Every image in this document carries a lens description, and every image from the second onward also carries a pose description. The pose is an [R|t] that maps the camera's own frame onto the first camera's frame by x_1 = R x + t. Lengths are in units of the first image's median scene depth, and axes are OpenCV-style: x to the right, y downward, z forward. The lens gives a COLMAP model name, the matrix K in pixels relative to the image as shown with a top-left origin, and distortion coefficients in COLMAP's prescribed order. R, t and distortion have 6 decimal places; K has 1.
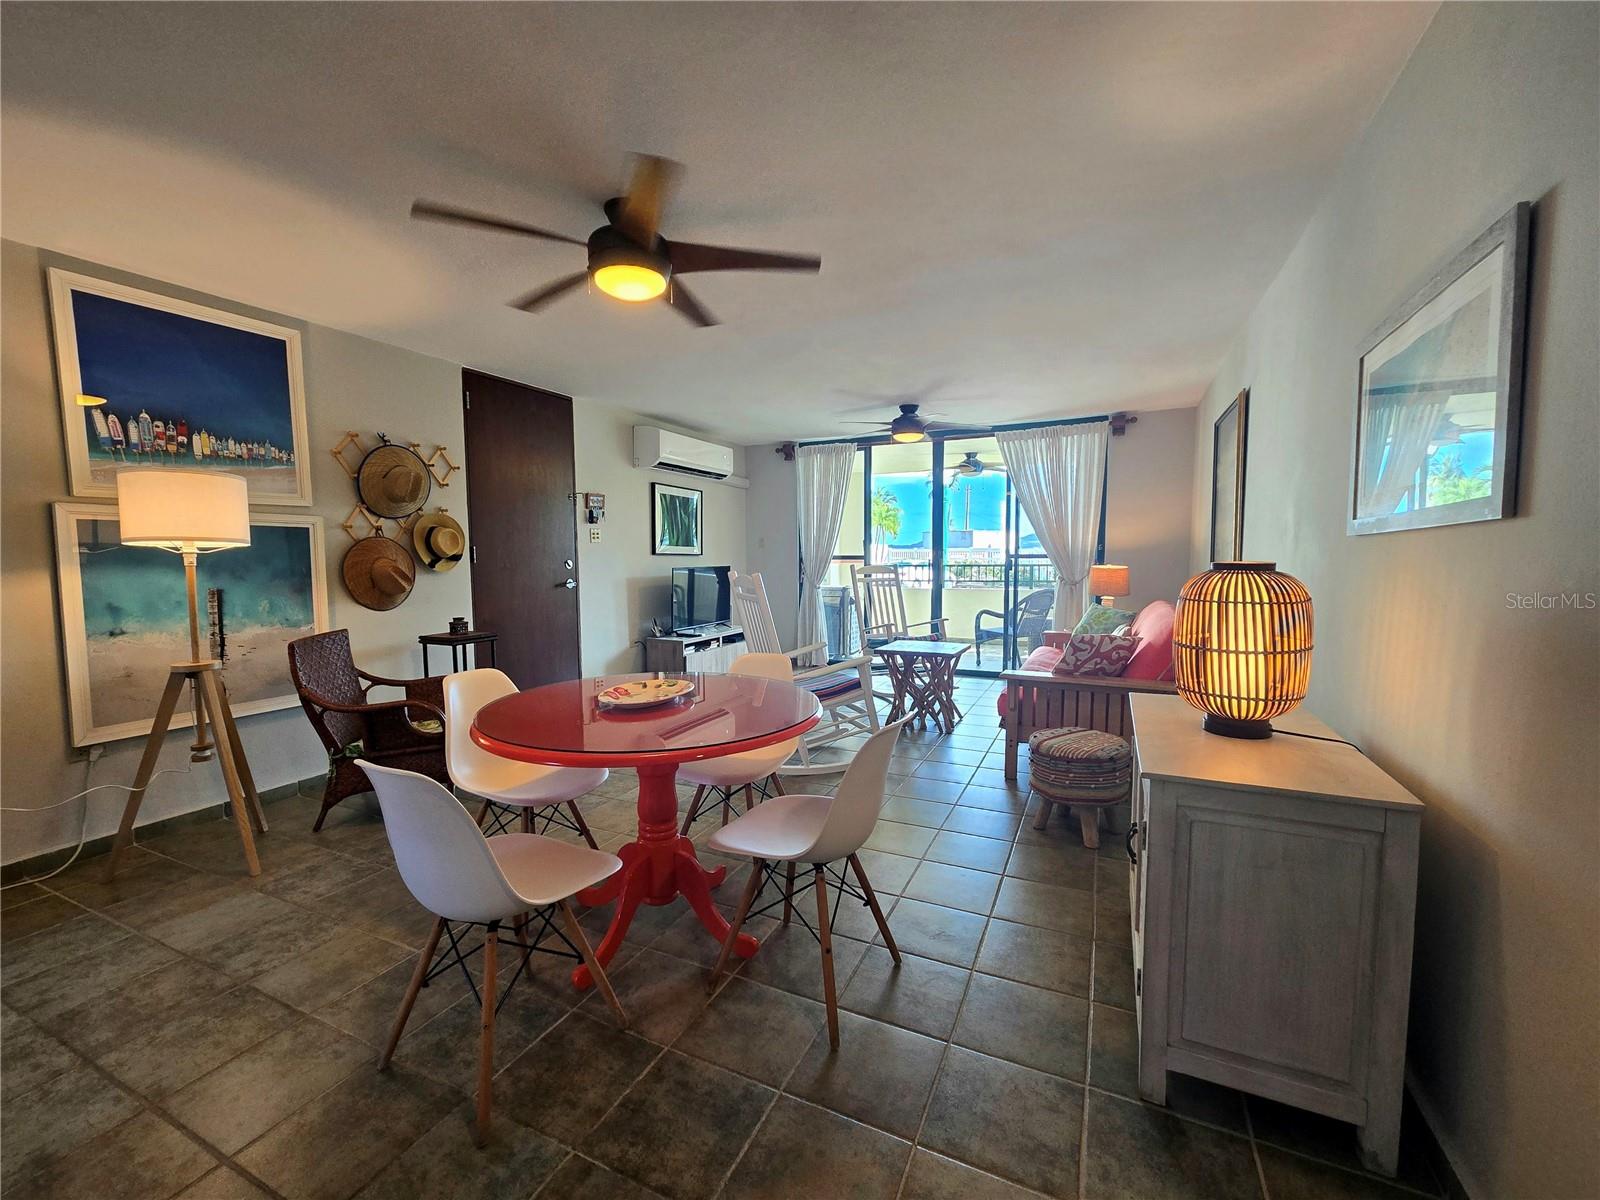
lens RADIAL K [[674.8, 0, 797.5], [0, 674.8, 599.2], [0, 0, 1]] dist [0.000881, 0.000040]
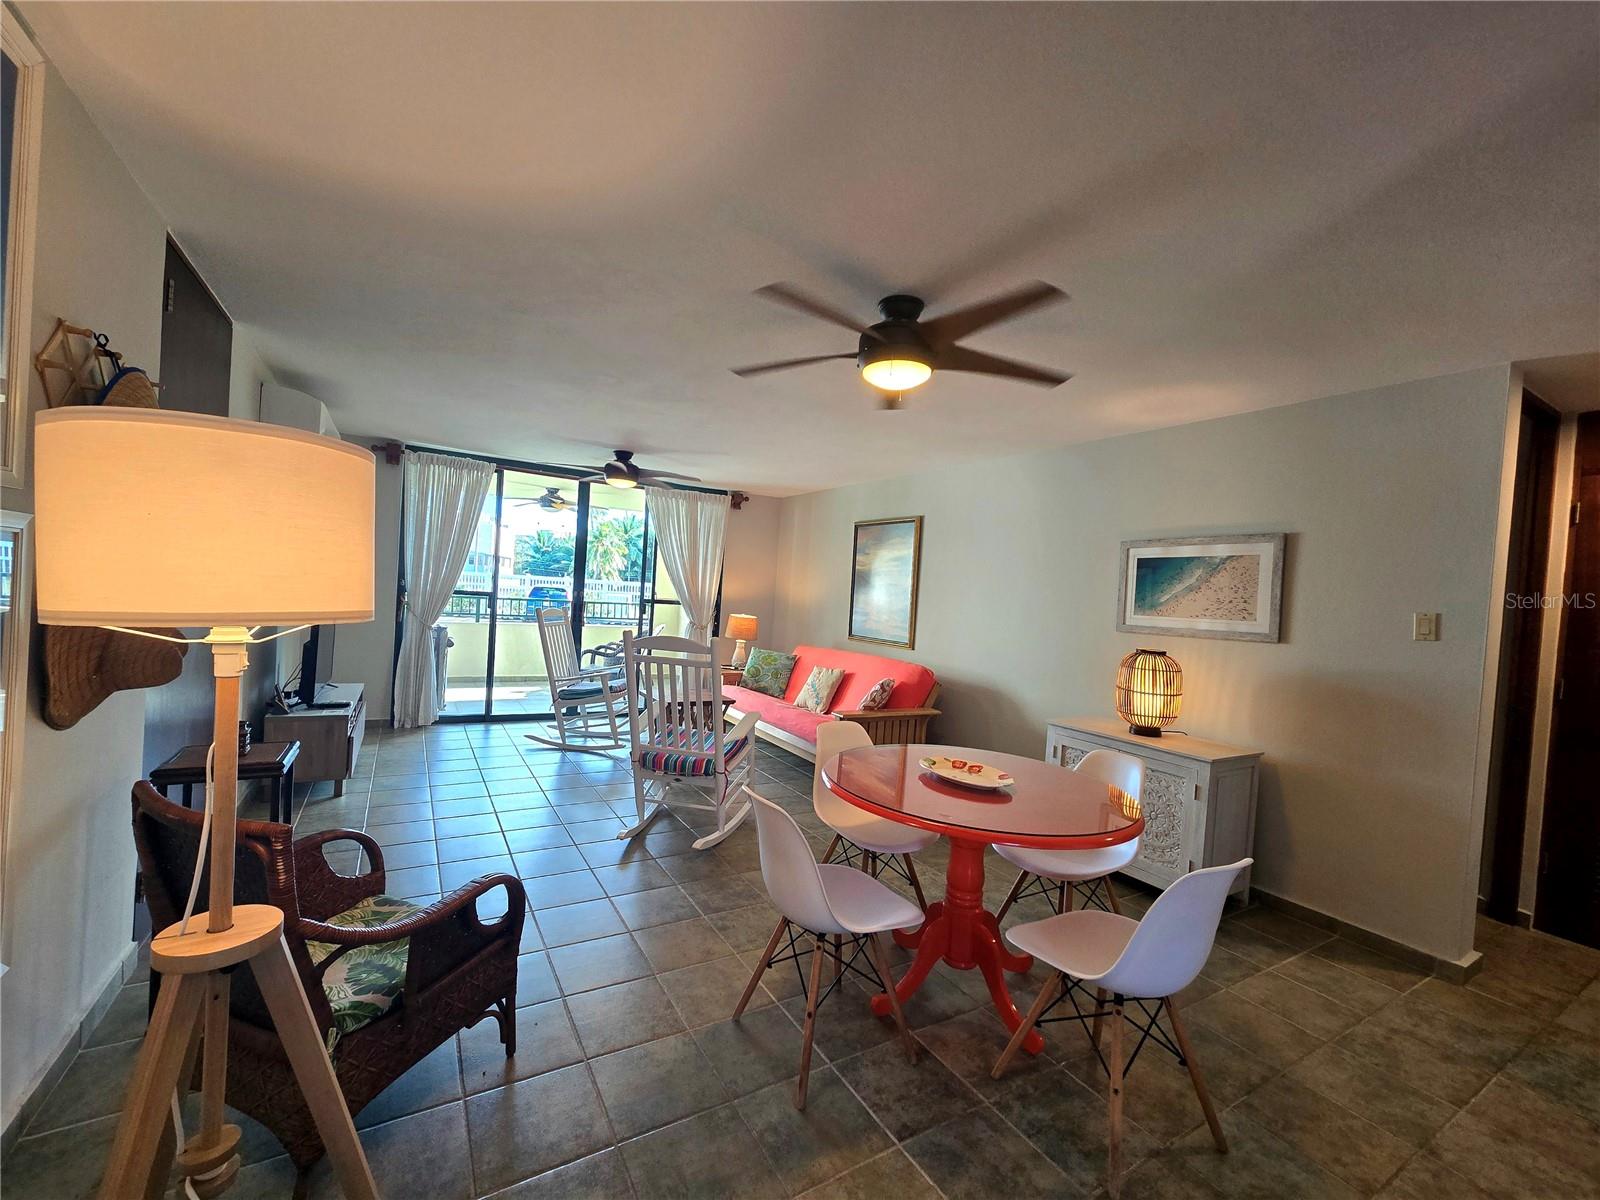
lens RADIAL K [[660.2, 0, 794.0], [0, 660.2, 605.3], [0, 0, 1]] dist [0.001233, 0.000153]
pose [[0.564310, 0.028893, 0.825057, -0.506867], [-0.014049, 0.999579, -0.025395, -0.039725], [-0.825443, 0.002739, 0.564478, 0.250203]]
